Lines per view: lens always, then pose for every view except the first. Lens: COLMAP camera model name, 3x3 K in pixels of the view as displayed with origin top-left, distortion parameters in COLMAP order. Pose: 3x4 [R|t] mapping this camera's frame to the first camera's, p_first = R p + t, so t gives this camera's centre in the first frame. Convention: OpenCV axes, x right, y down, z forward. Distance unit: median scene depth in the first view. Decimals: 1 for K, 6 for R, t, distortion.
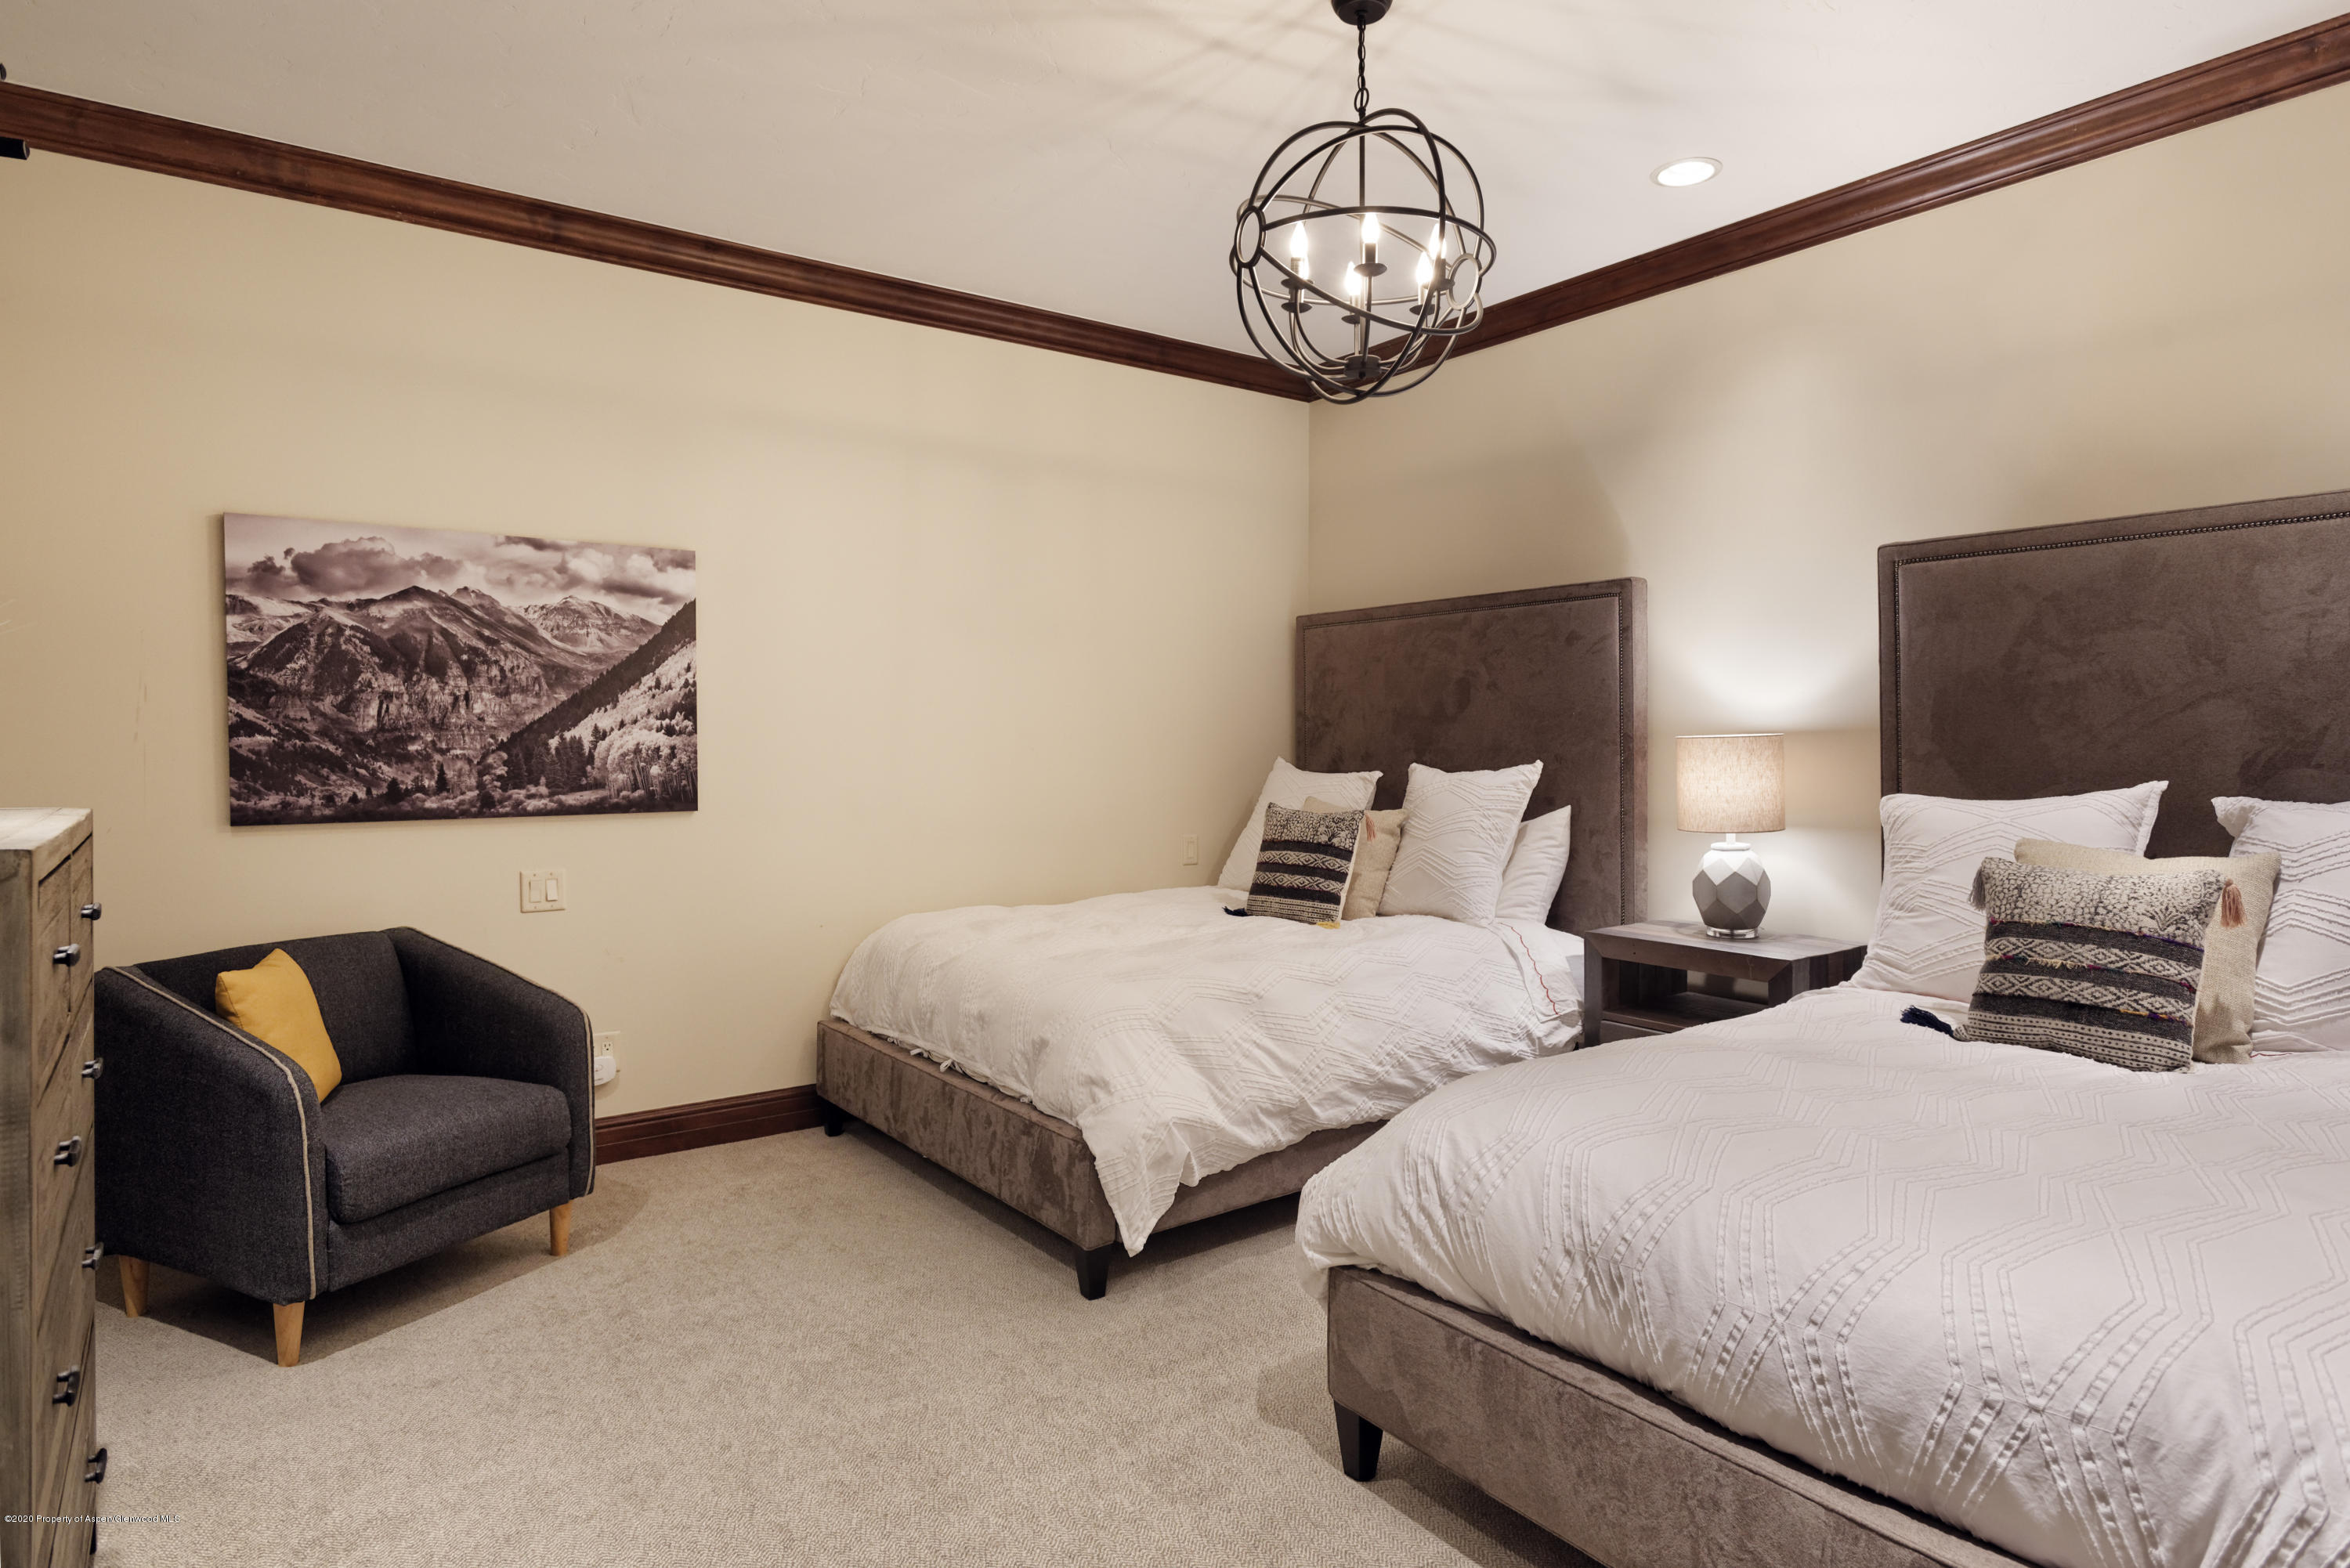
lens RADIAL K [[1329.2, 0, 1174.0], [0, 1329.2, 773.1], [0, 0, 1]] dist [-0.000009, -0.000003]
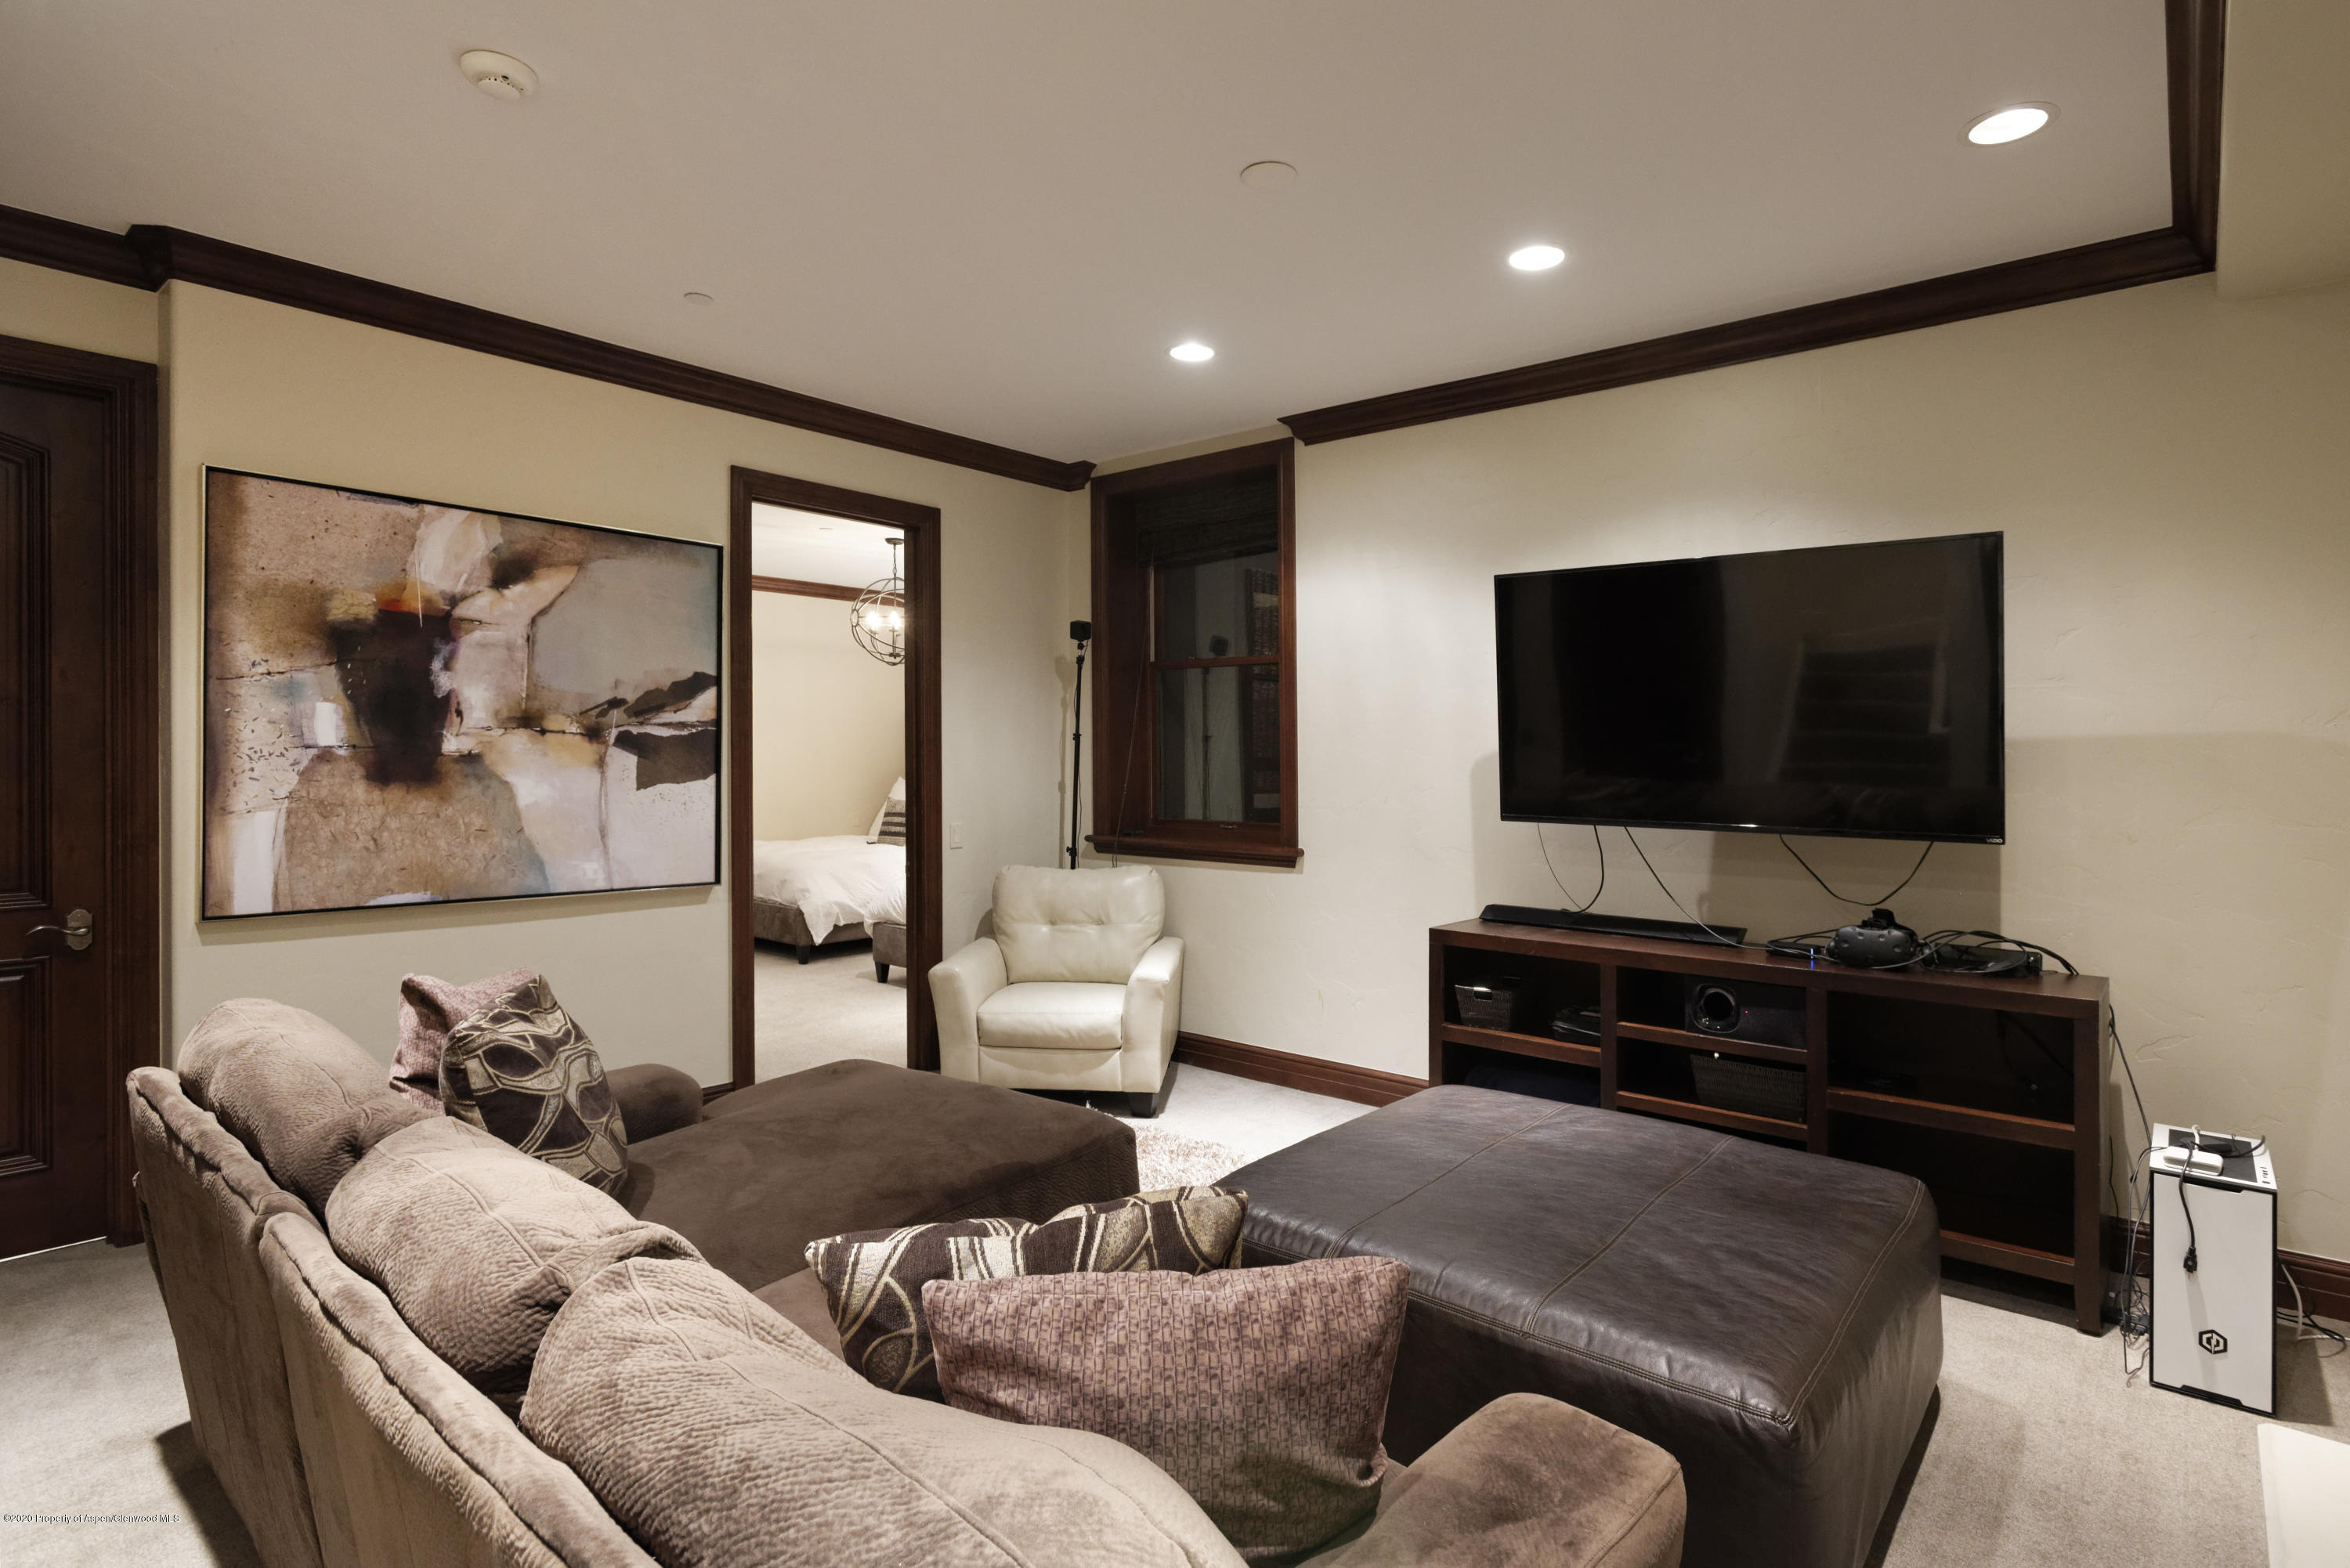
lens RADIAL K [[1203.8, 0, 1181.8], [0, 1203.8, 777.1], [0, 0, 1]] dist [0.001408, -0.000019]
pose [[0.971605, 0.008509, 0.236454, 0.112197], [-0.007189, 0.999953, -0.006444, 0.001111], [-0.236498, 0.004561, 0.971621, -1.680825]]
